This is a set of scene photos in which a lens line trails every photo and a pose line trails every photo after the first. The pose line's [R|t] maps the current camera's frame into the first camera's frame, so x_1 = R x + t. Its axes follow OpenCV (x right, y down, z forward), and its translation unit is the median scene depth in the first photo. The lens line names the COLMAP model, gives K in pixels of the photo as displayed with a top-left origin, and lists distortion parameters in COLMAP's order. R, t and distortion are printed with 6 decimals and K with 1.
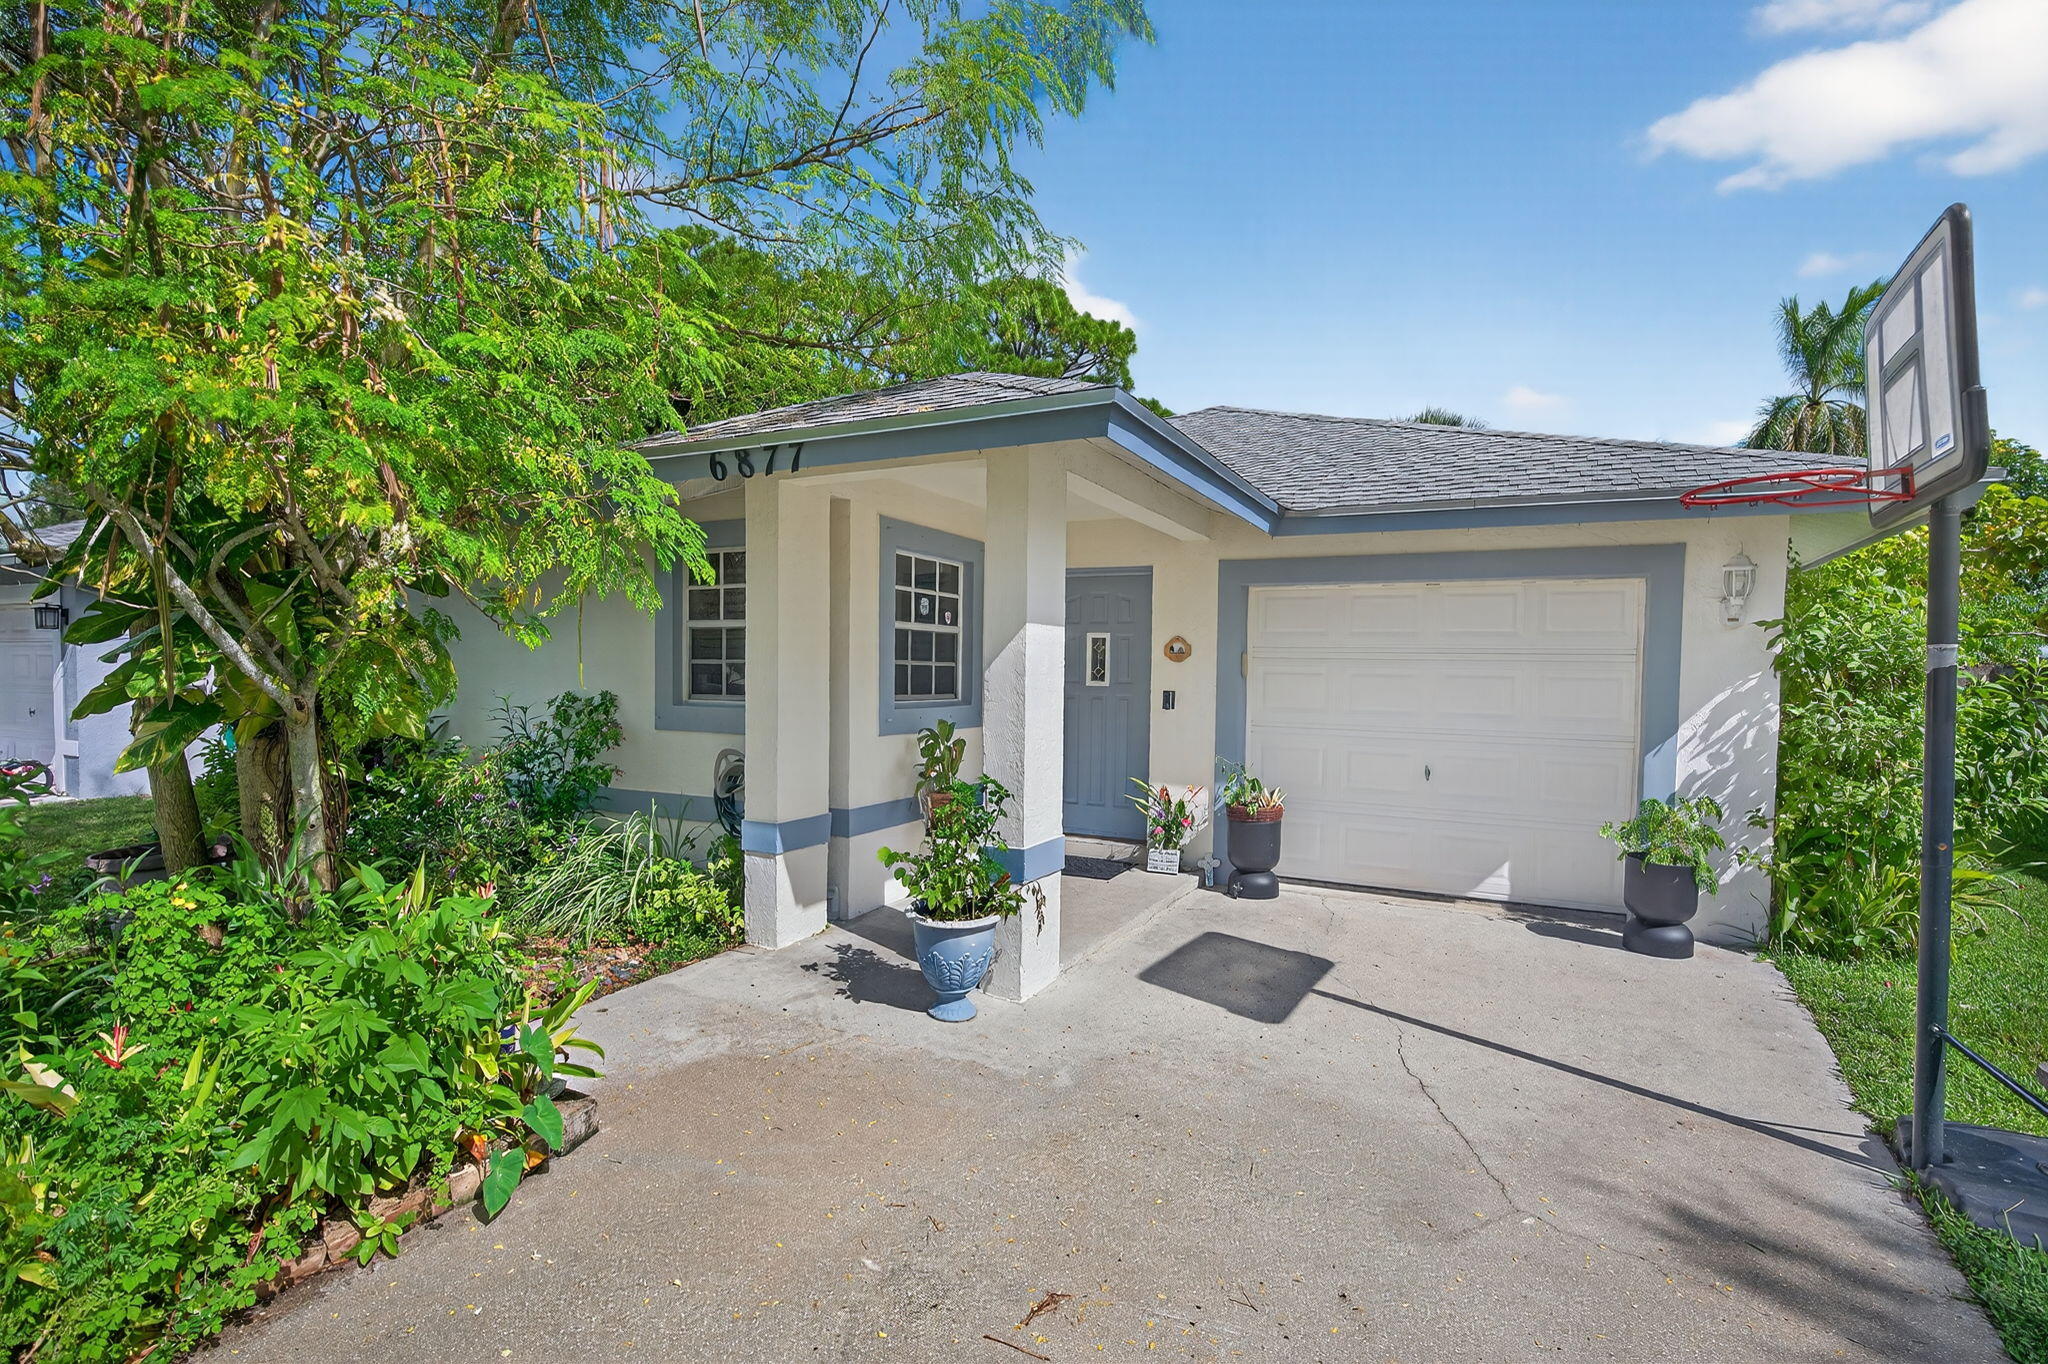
lens RADIAL K [[913.0, 0, 1031.2], [0, 913.0, 694.6], [0, 0, 1]] dist [-0.009101, -0.001371]
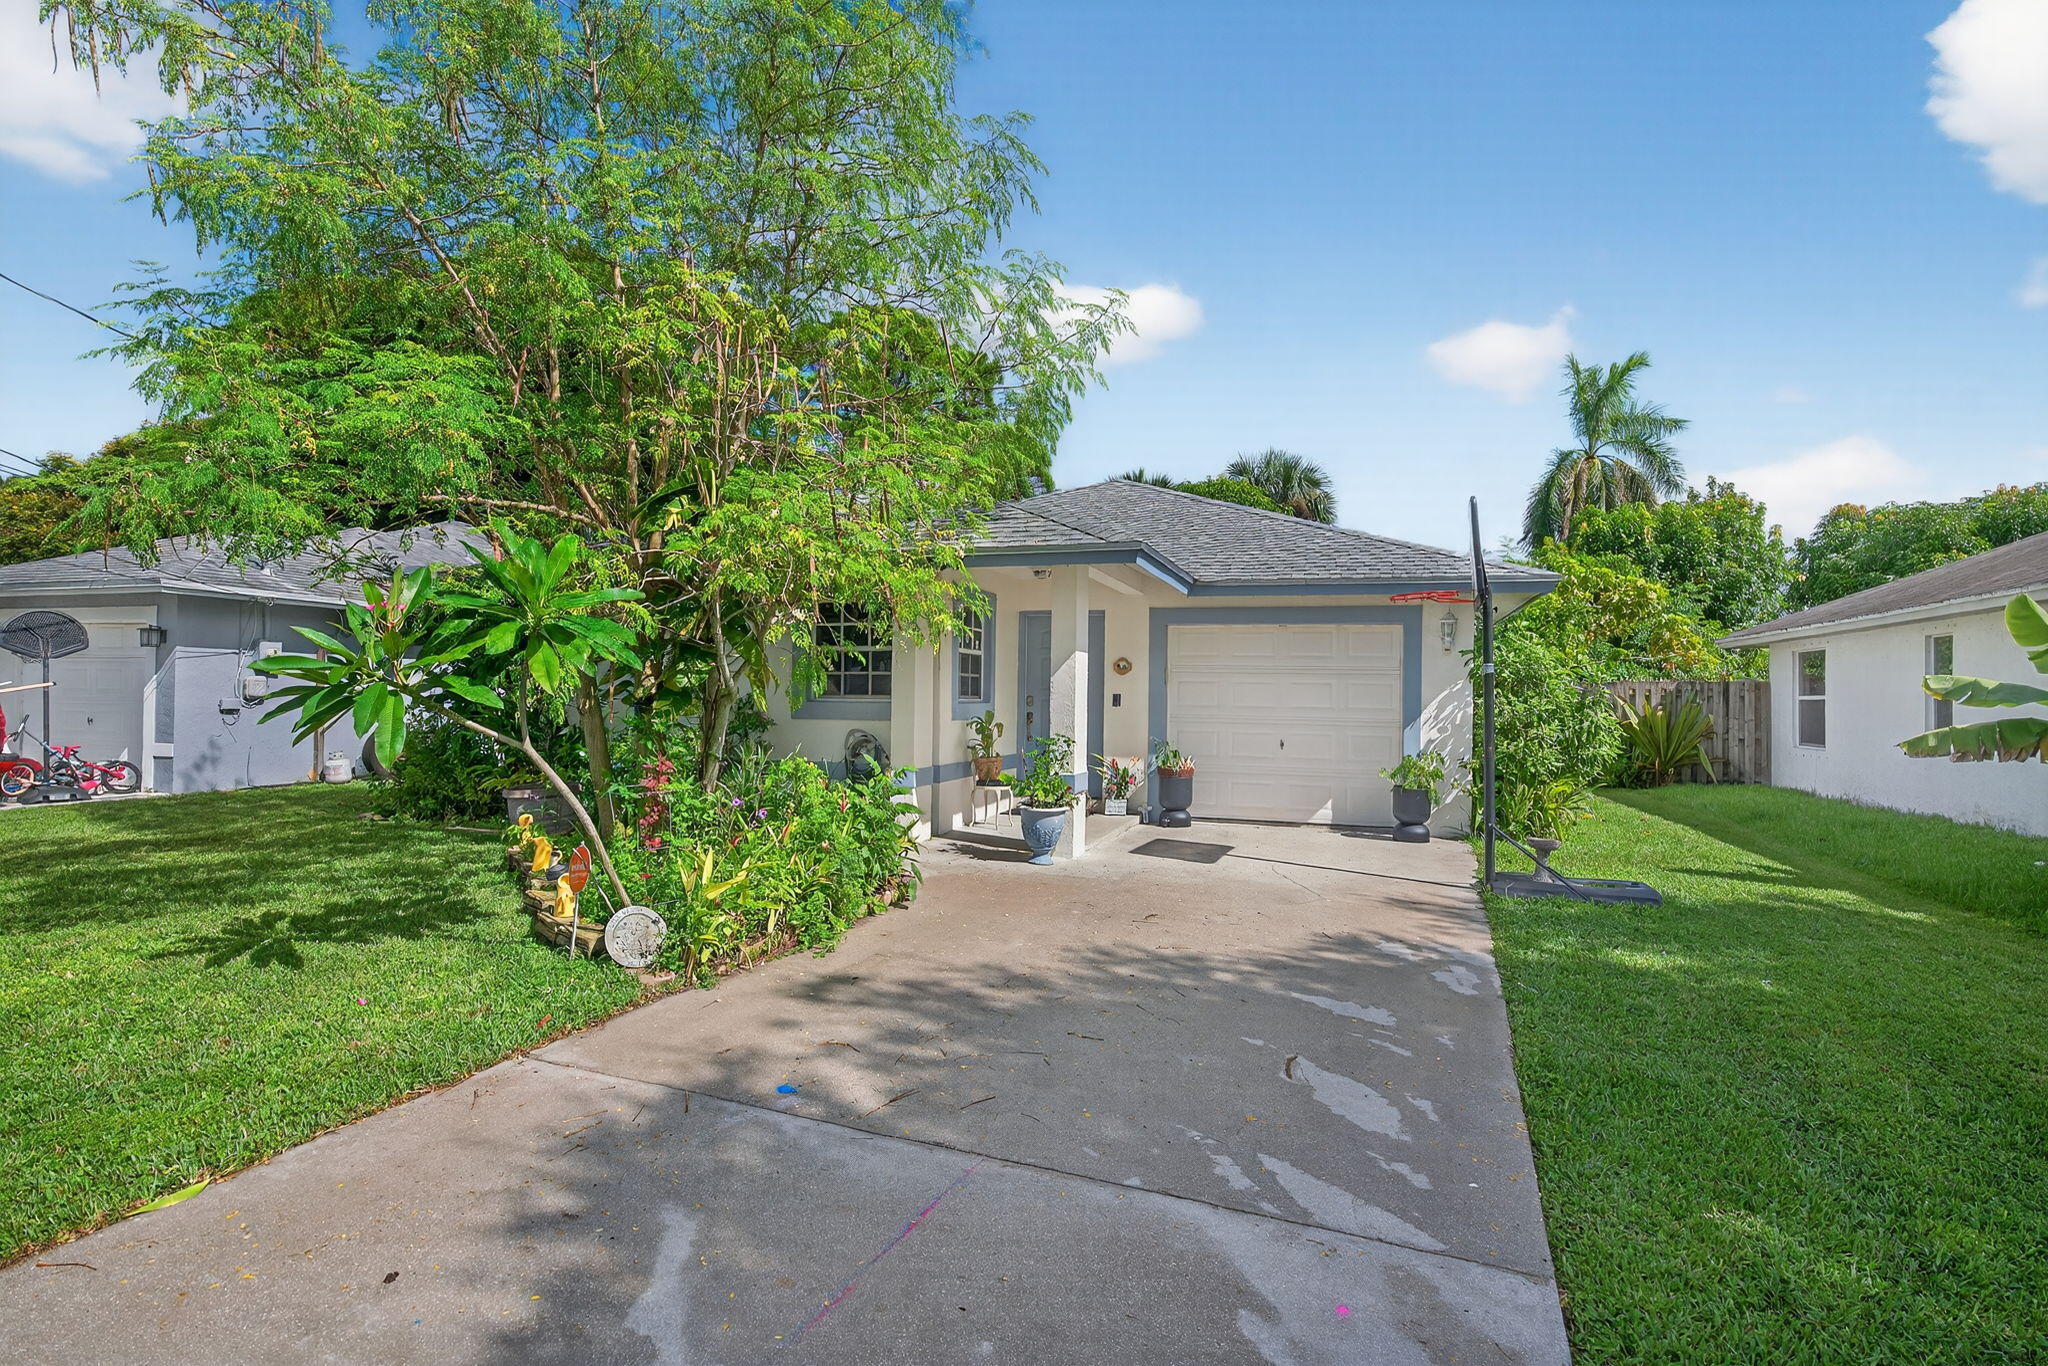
lens RADIAL K [[913.0, 0, 1035.5], [0, 913.0, 671.8], [0, 0, 1]] dist [-0.009101, -0.001371]
pose [[0.988192, 0.001786, 0.153209, -0.246554], [0.005318, 0.998930, -0.045944, 0.031931], [-0.153127, 0.046216, 0.987125, -0.539286]]
